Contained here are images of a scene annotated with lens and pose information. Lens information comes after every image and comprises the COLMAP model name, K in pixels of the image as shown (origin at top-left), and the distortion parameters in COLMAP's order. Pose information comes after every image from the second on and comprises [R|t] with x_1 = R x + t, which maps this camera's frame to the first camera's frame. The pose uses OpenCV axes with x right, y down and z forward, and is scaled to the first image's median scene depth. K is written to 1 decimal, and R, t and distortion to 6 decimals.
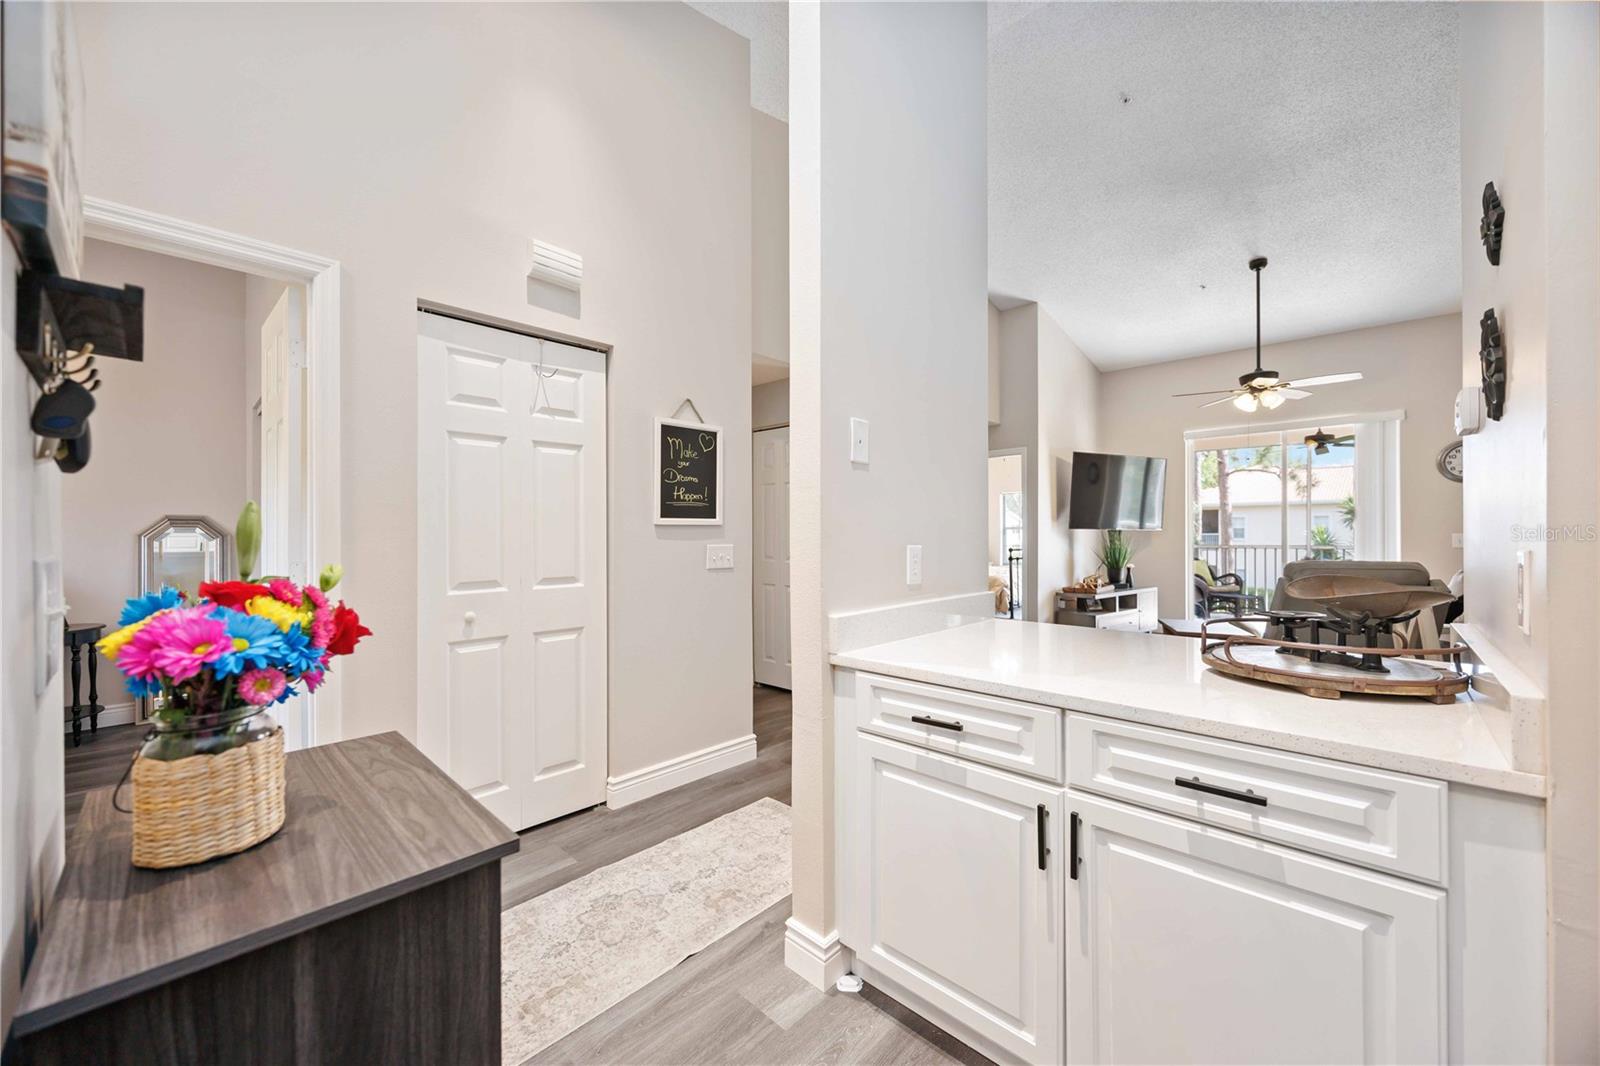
lens RADIAL K [[606.7, 0, 796.7], [0, 606.7, 534.0], [0, 0, 1]] dist [-0.003556, -0.000134]
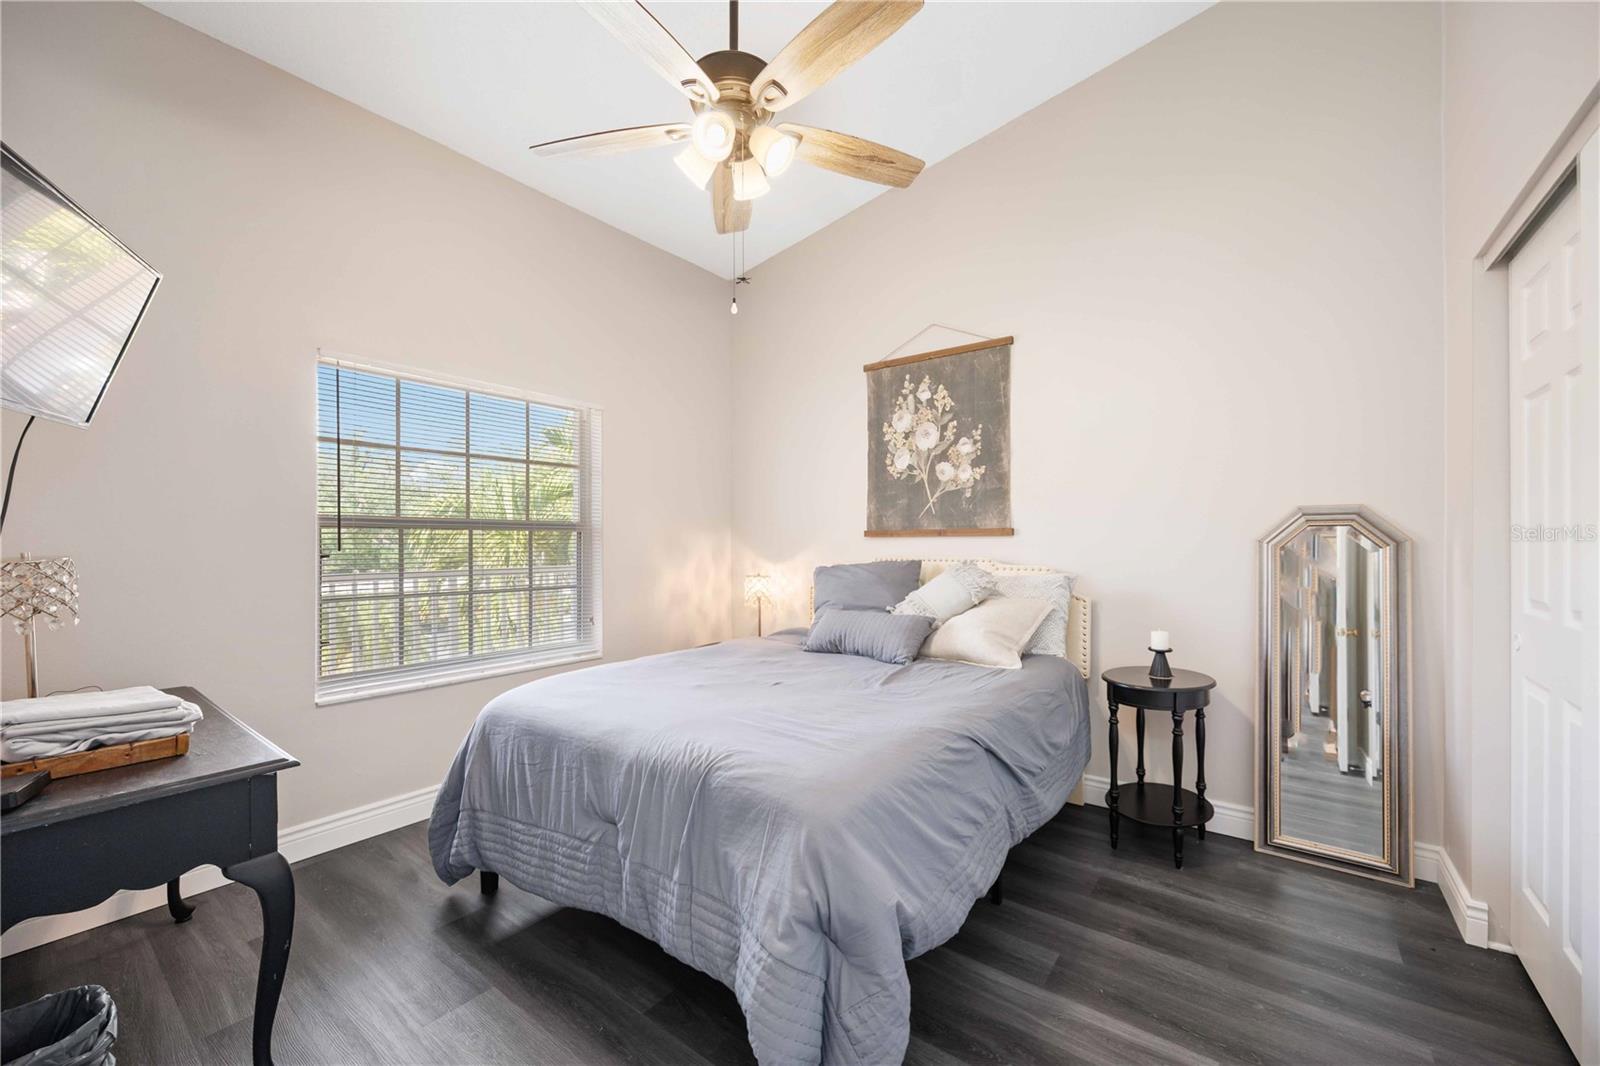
lens RADIAL K [[606.7, 0, 798.3], [0, 606.7, 537.3], [0, 0, 1]] dist [-0.003556, -0.000134]
pose [[0.096827, -0.000851, -0.995301, -0.547843], [-0.003121, 0.999994, -0.001158, -0.001813], [0.995296, 0.003218, 0.096824, 0.496108]]
